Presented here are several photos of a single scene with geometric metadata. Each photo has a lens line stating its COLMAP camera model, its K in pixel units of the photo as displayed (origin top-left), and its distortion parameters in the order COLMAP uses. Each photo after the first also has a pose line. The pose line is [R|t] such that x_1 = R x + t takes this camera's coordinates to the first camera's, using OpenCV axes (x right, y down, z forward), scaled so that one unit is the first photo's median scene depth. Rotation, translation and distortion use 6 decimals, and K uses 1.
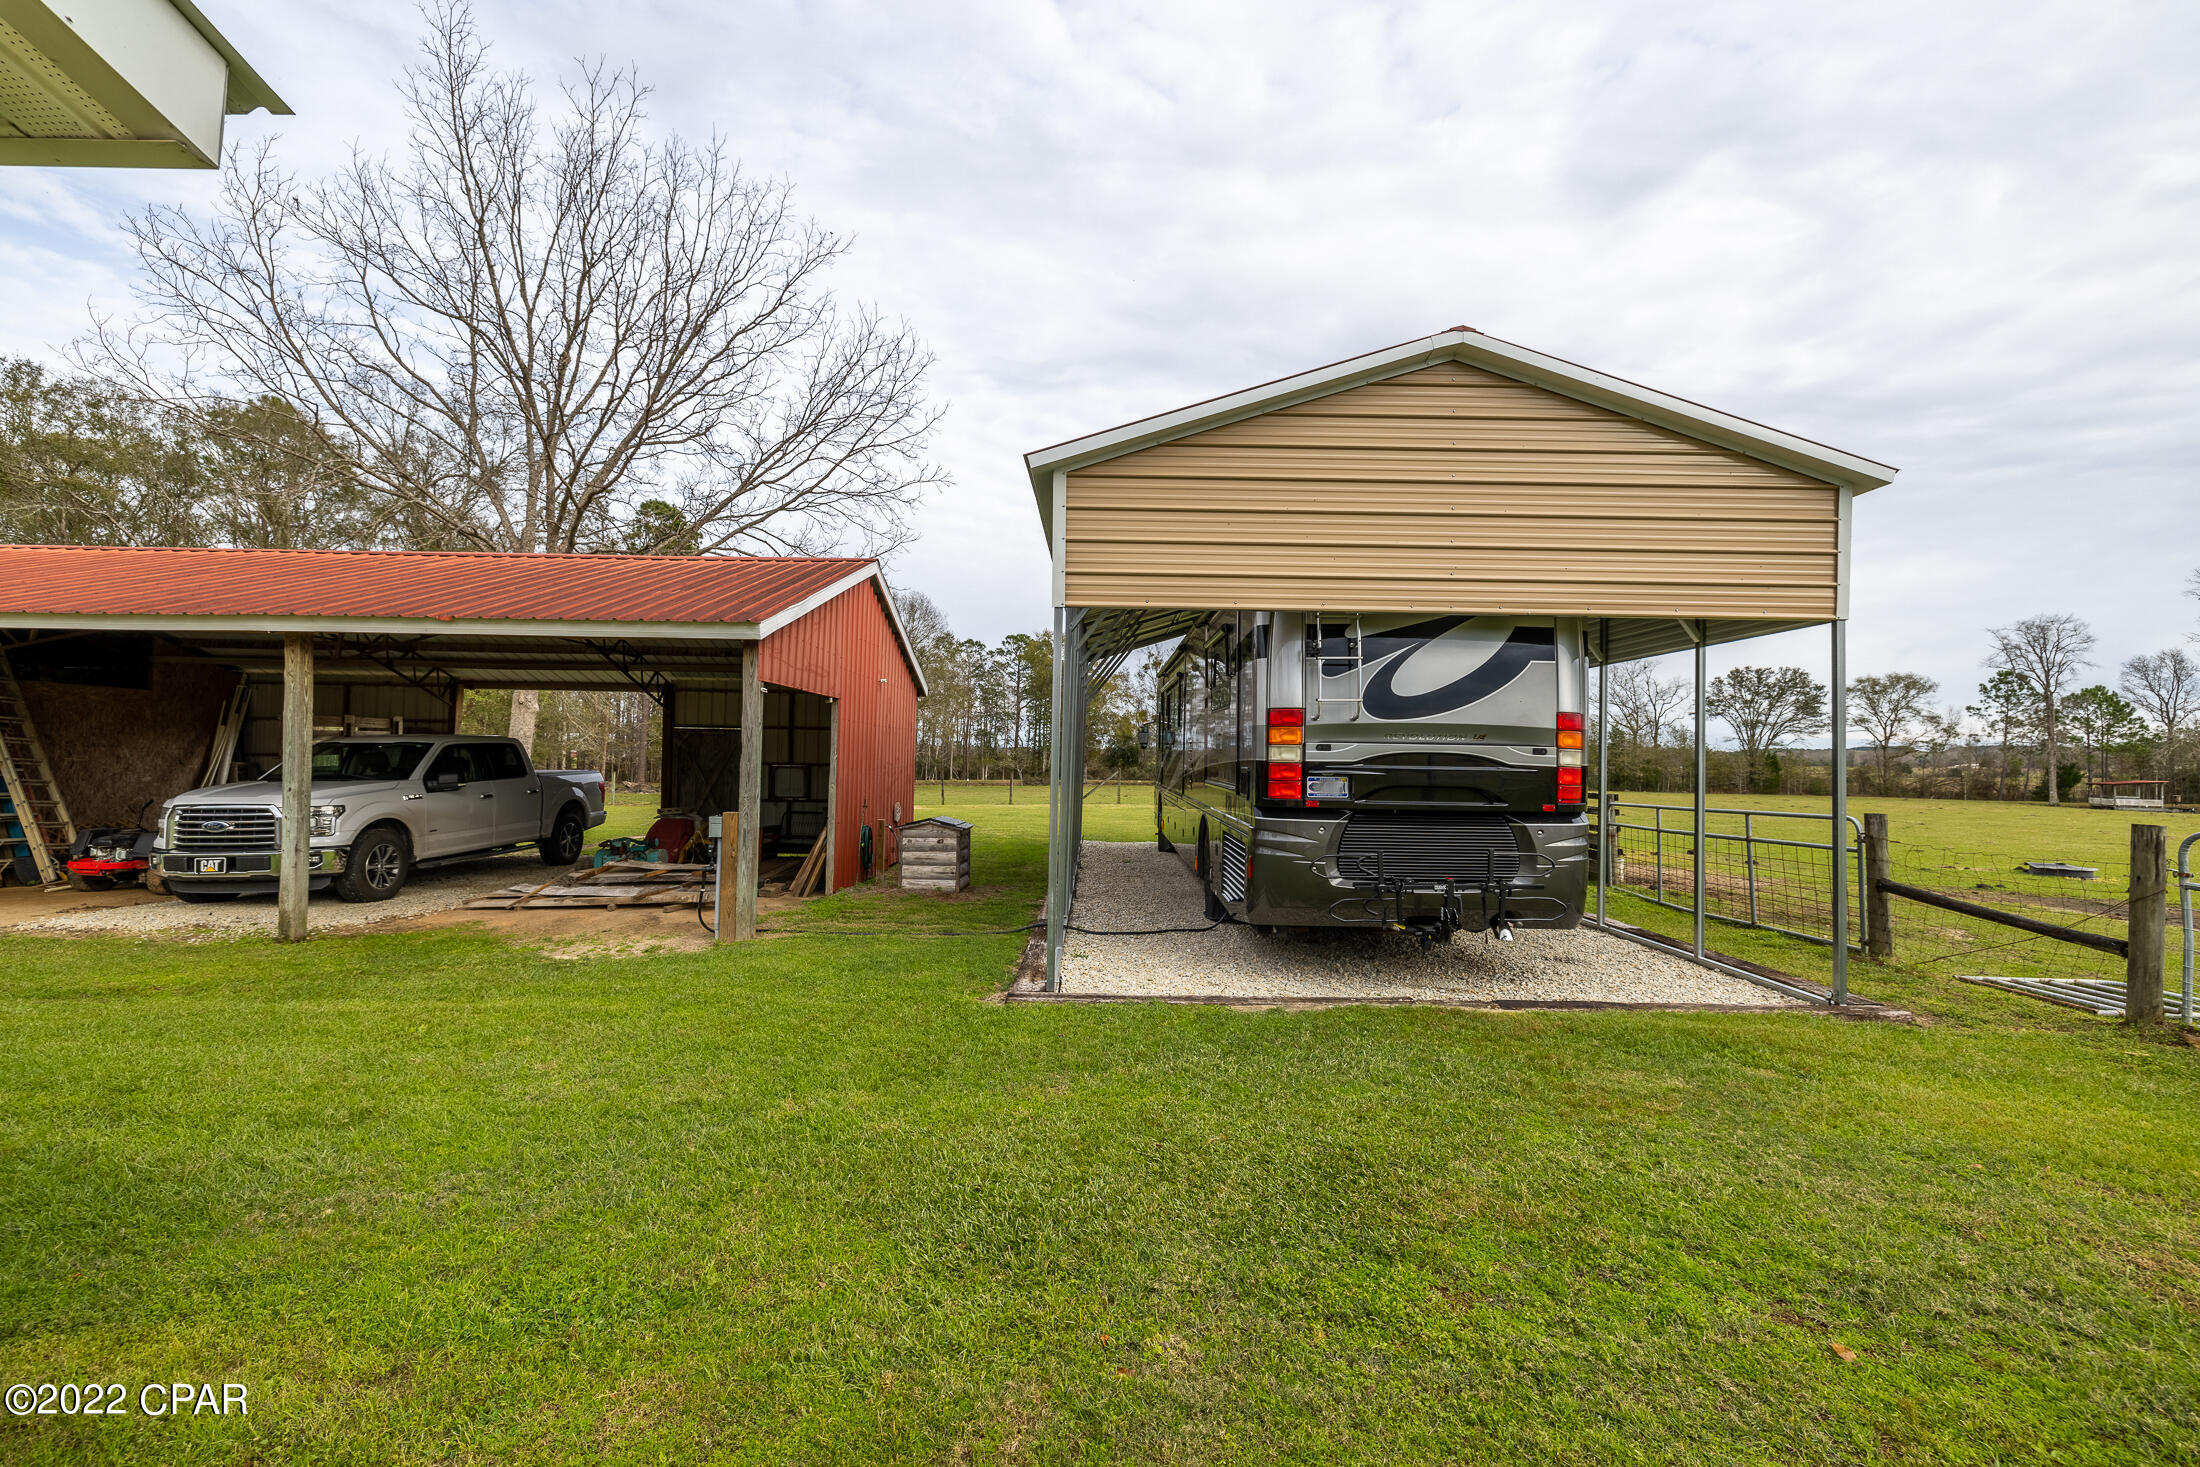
lens RADIAL K [[947.2, 0, 1098.7], [0, 947.2, 759.9], [0, 0, 1]] dist [0.006900, 0.001528]
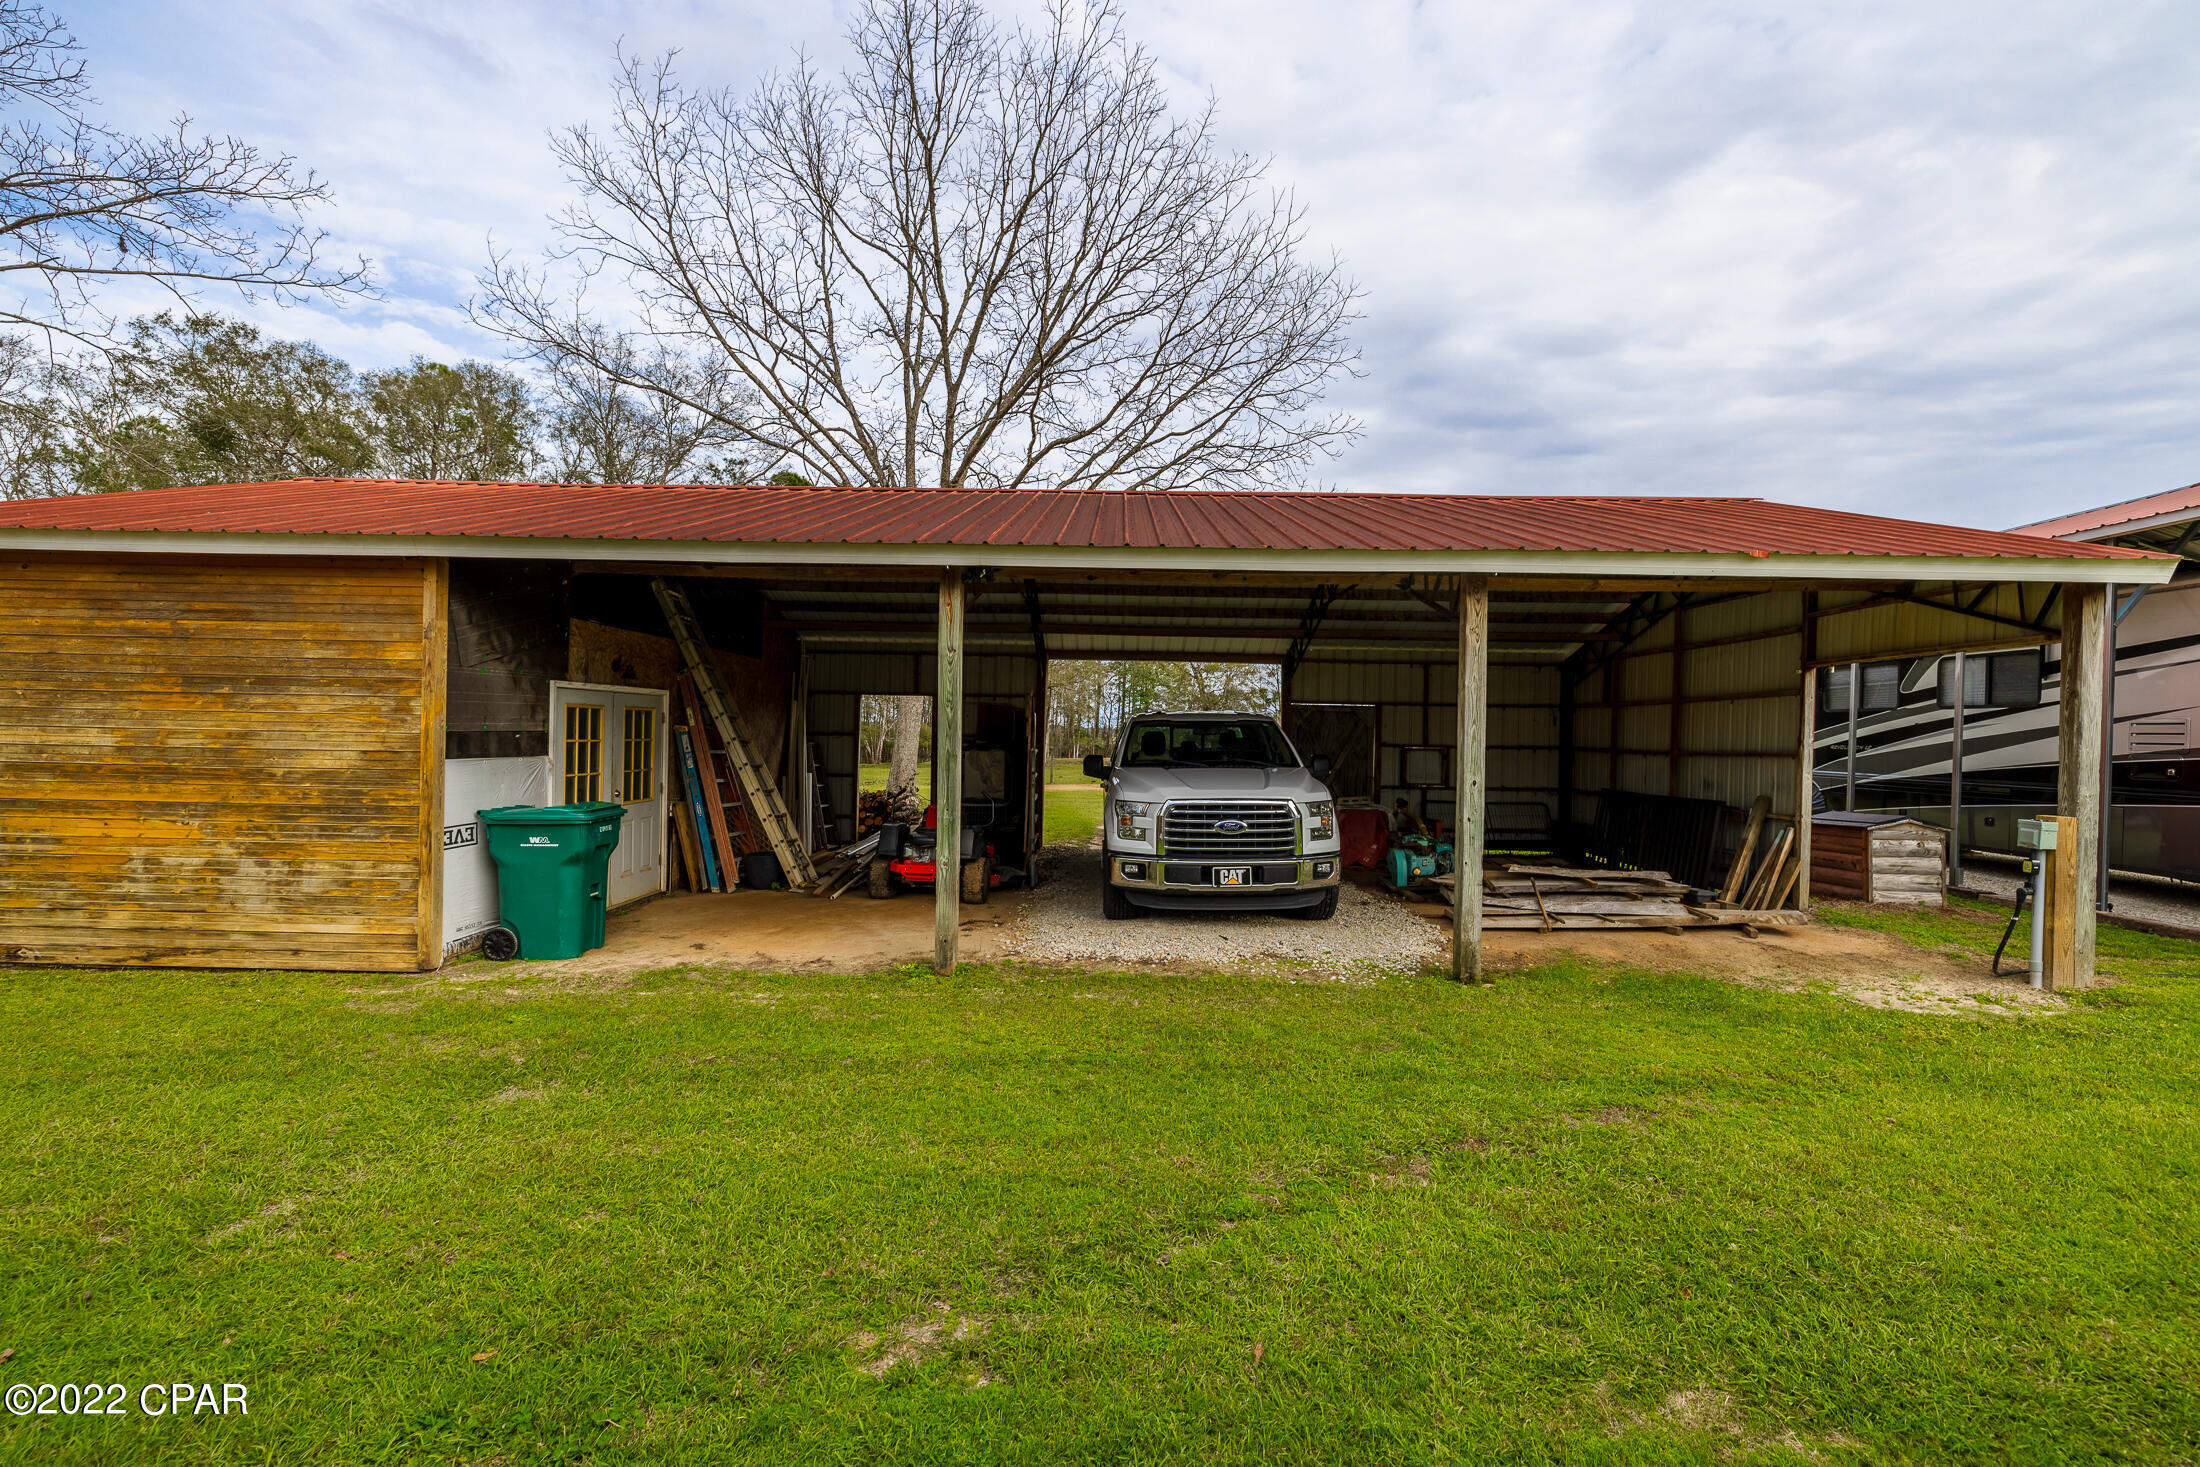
lens RADIAL K [[947.2, 0, 1109.9], [0, 947.2, 714.4], [0, 0, 1]] dist [0.006900, 0.001528]
pose [[0.999580, 0.000686, -0.028980, -0.830392], [-0.001433, 0.999667, -0.025748, -0.002571], [0.028953, 0.025778, 0.999248, 0.170561]]
